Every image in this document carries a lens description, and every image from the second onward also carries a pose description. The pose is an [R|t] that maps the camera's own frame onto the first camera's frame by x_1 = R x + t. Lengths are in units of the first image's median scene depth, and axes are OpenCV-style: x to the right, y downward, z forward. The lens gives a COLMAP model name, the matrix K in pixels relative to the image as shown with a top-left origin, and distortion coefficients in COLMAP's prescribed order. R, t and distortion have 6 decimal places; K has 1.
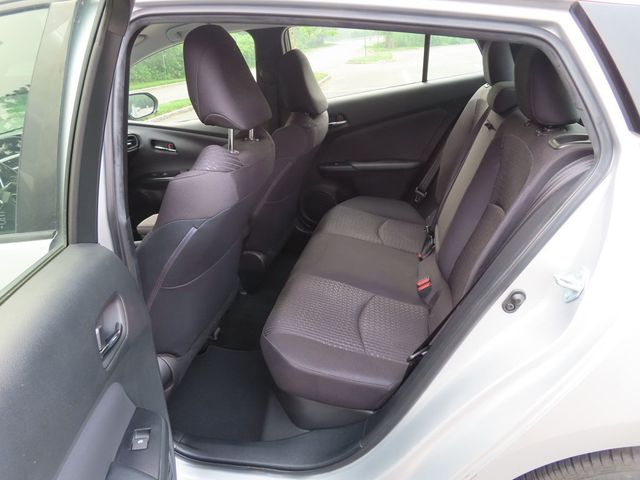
lens RADIAL K [[451.9, 0, 319.5], [0, 451.9, 240.0], [0, 0, 1]] dist [-0.011507, 0.005735]
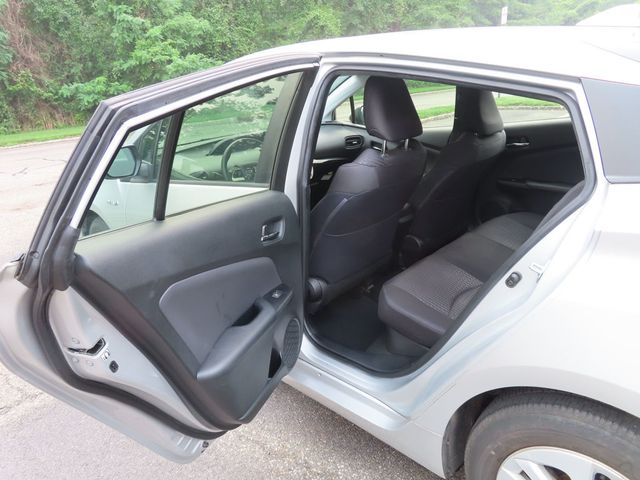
lens RADIAL K [[451.9, 0, 325.0], [0, 451.9, 243.2], [0, 0, 1]] dist [-0.011507, 0.005735]
pose [[0.852396, 0.212402, -0.477815, 0.367476], [-0.215614, 0.975254, 0.048884, 0.052408], [0.476374, 0.061355, 0.877099, -0.341654]]
